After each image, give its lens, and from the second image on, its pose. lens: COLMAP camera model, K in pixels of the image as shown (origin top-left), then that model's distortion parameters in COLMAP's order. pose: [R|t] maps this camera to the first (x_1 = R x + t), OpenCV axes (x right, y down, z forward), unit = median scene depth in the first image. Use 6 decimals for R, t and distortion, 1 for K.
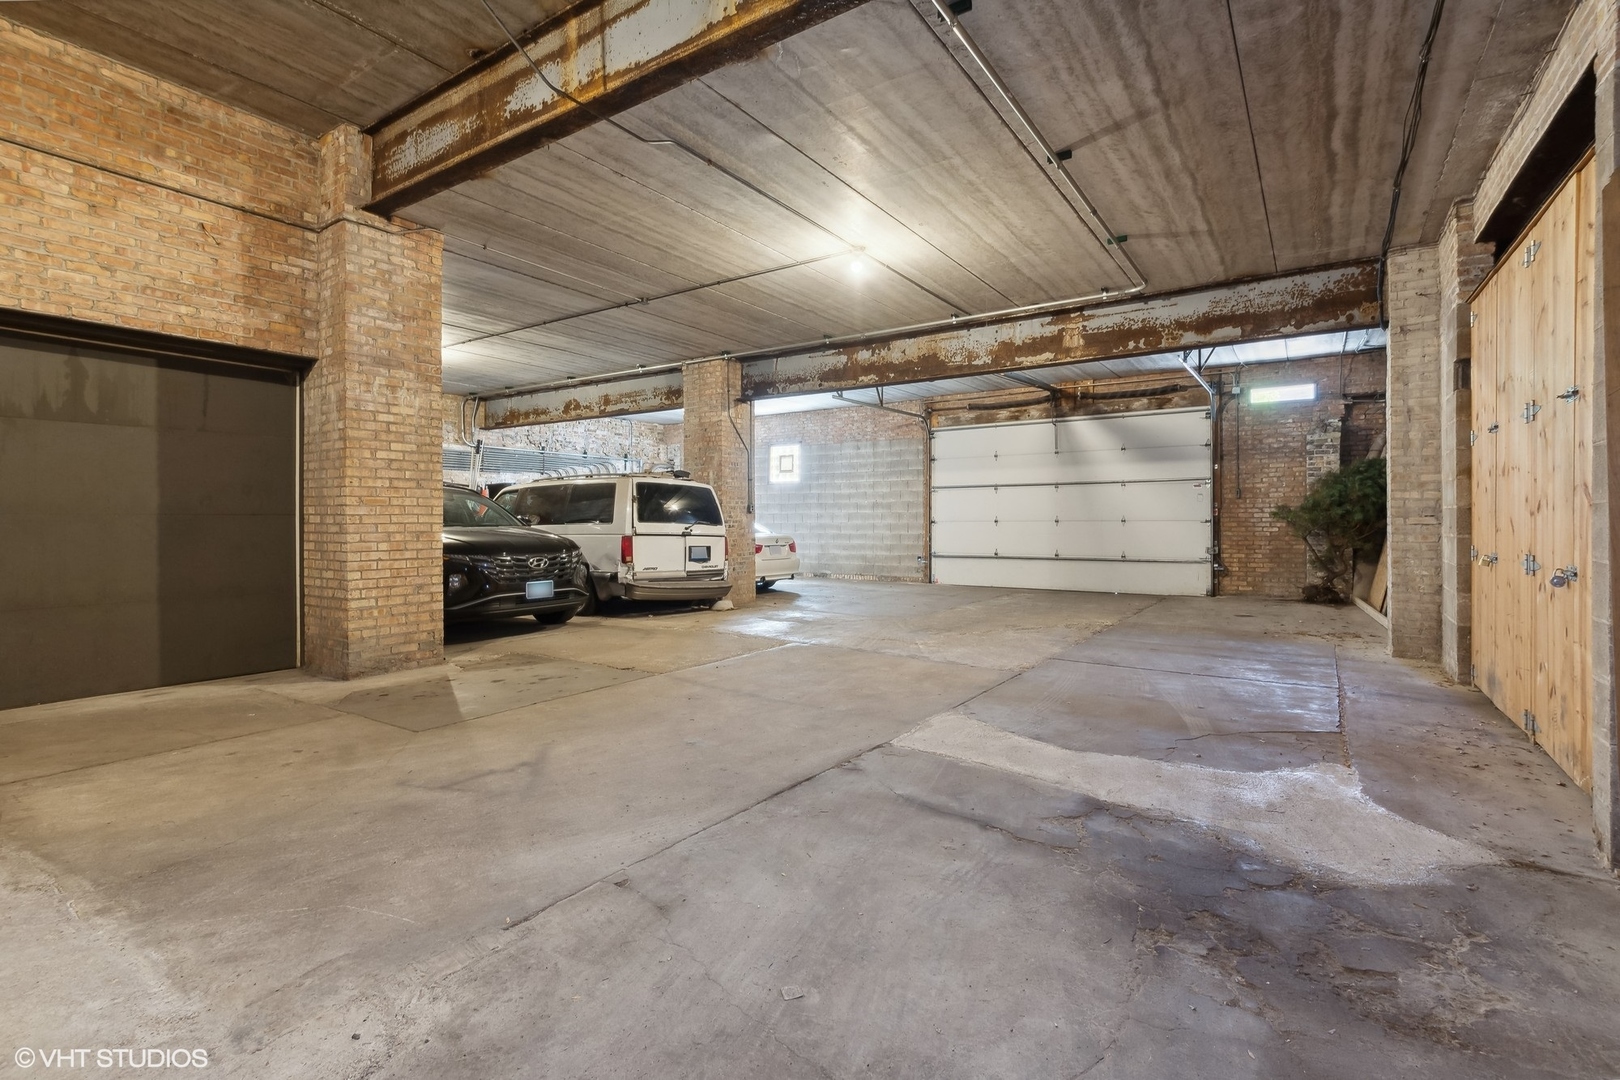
lens RADIAL K [[724.1, 0, 843.5], [0, 724.1, 518.6], [0, 0, 1]] dist [-0.001272, 0.000366]
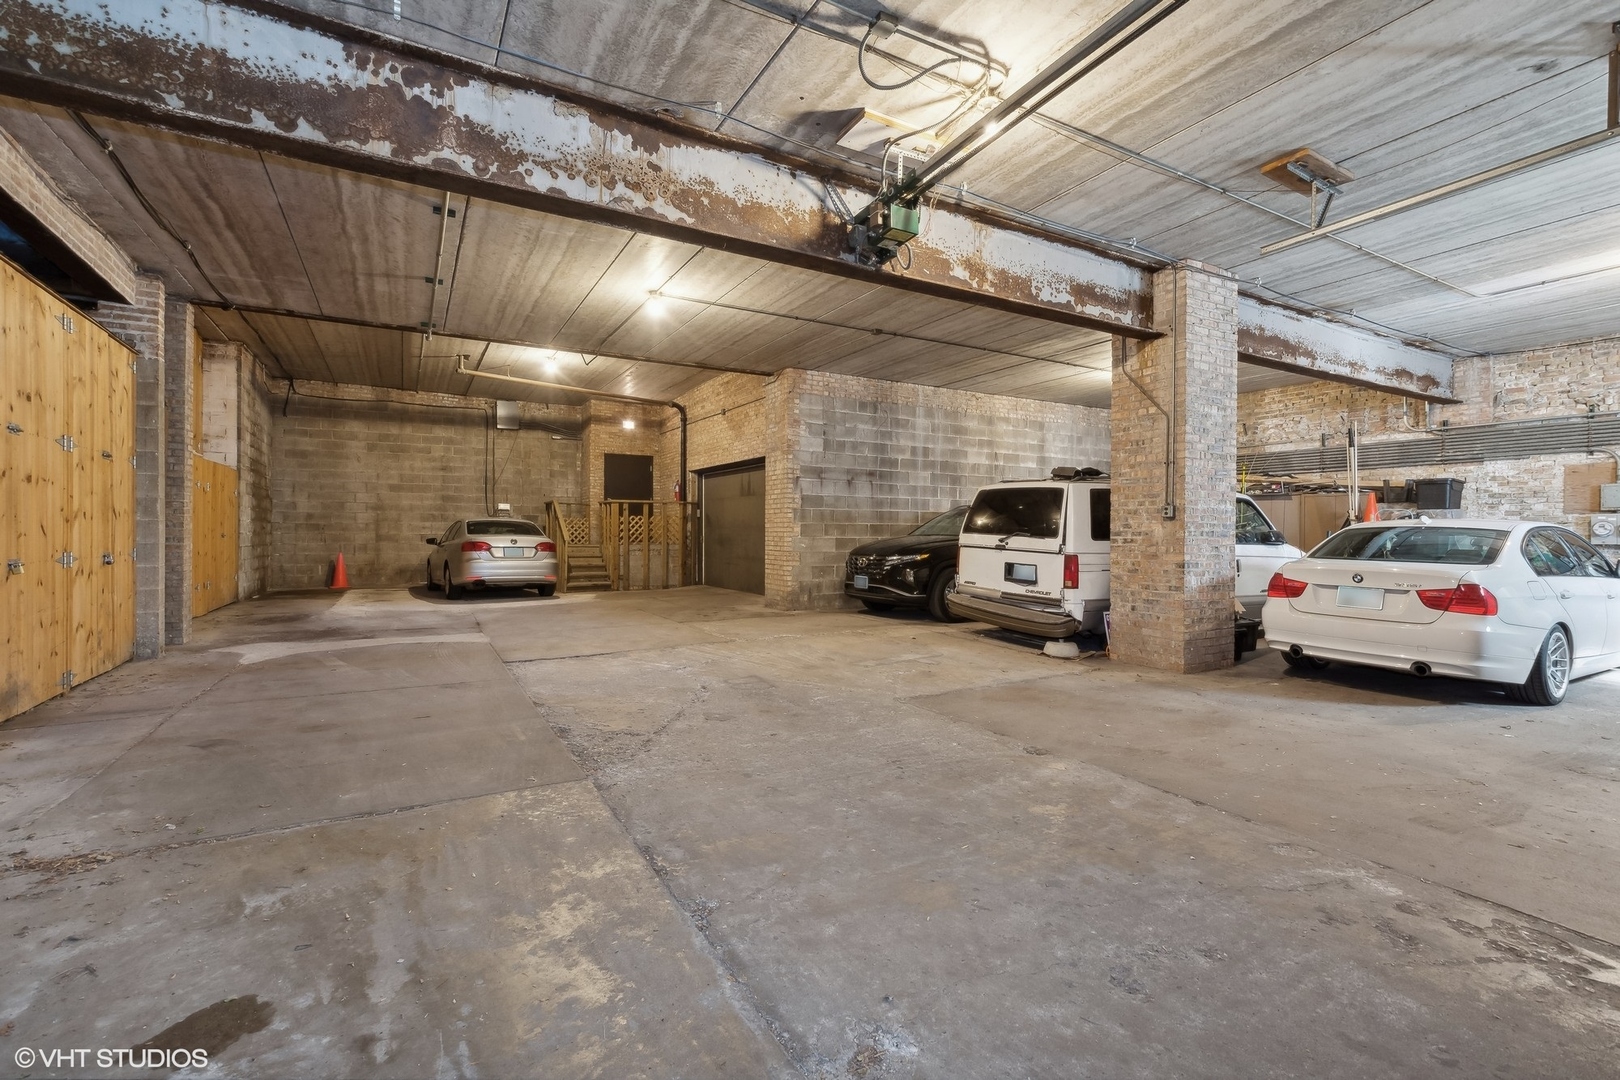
lens RADIAL K [[724.1, 0, 815.4], [0, 724.1, 537.7], [0, 0, 1]] dist [-0.001272, 0.000366]
pose [[-0.477906, 0.004468, -0.878400, 0.612679], [-0.003132, 0.999972, 0.006791, 0.005008], [0.878405, 0.005996, -0.477879, 1.196380]]
